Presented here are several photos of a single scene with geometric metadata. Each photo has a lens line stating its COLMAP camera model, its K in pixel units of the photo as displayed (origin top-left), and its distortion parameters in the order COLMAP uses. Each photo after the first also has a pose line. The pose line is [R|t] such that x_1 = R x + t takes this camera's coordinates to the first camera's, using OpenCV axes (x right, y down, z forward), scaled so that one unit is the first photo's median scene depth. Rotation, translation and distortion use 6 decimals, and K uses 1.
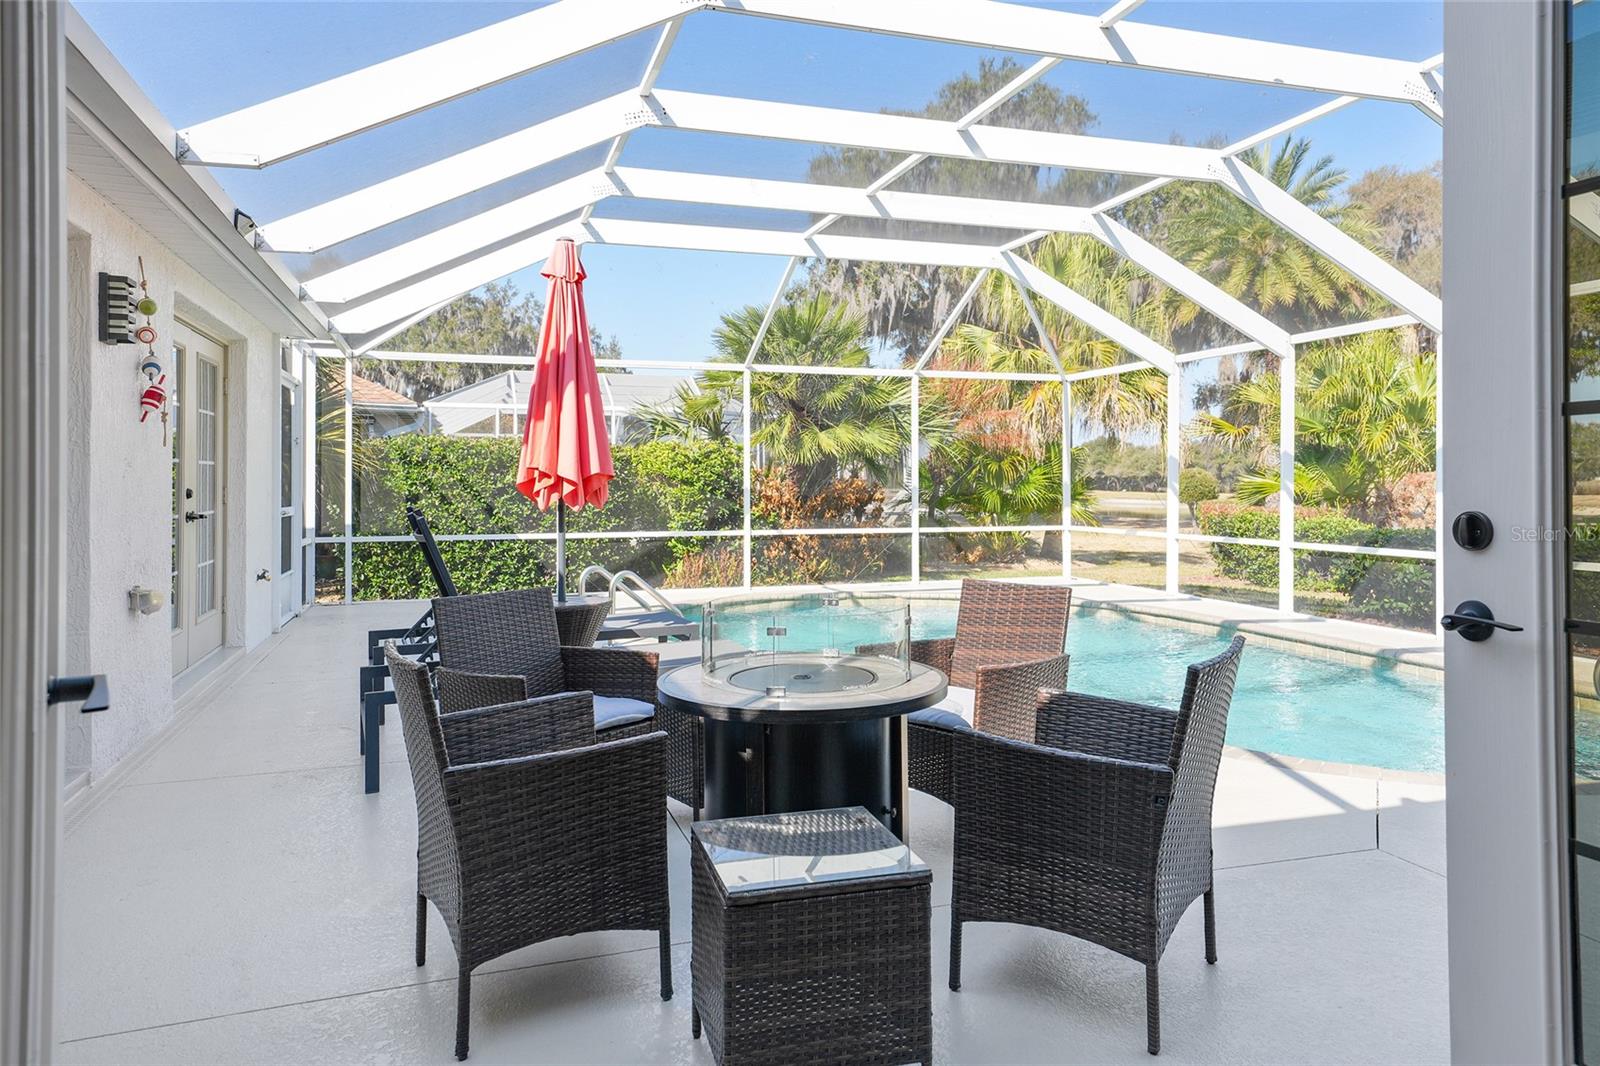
lens RADIAL K [[1042.8, 0, 805.6], [0, 1042.8, 447.5], [0, 0, 1]] dist [0.009122, 0.003249]
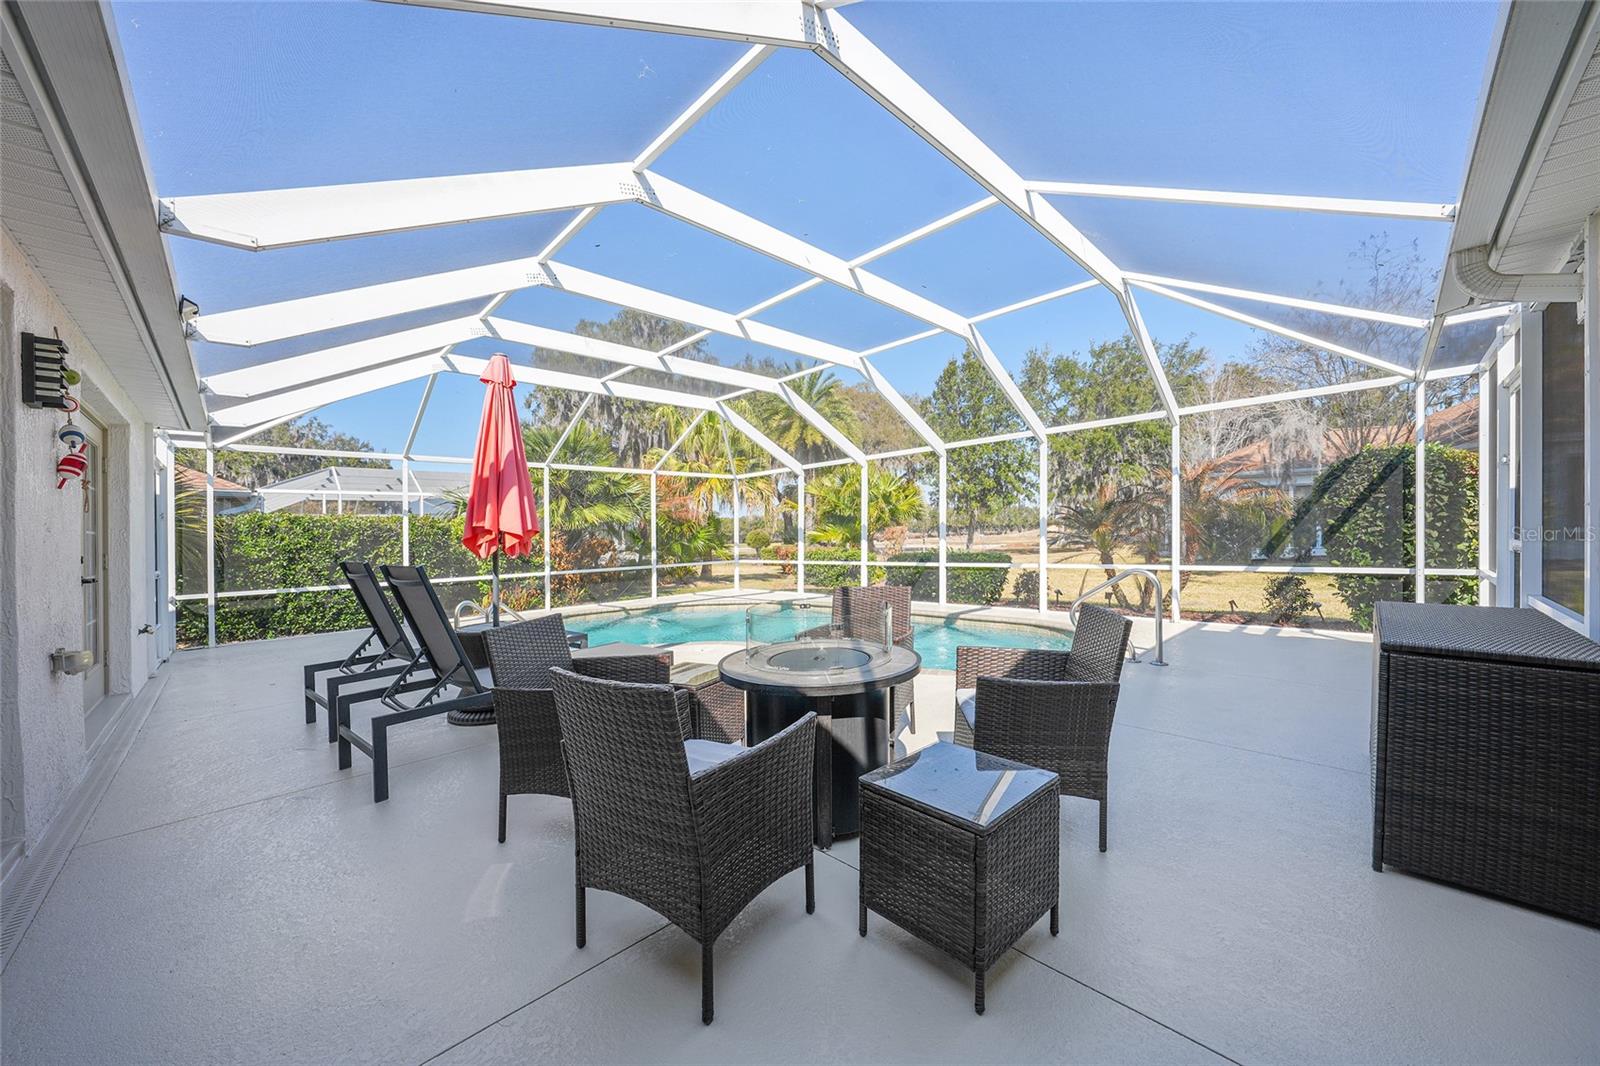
lens RADIAL K [[579.1, 0, 803.3], [0, 579.1, 523.3], [0, 0, 1]] dist [-0.025439, 0.006907]
pose [[0.895976, -0.017170, 0.443770, -0.145738], [0.015429, 0.999853, 0.007534, 0.010823], [-0.443834, 0.000097, 0.896109, 0.115106]]
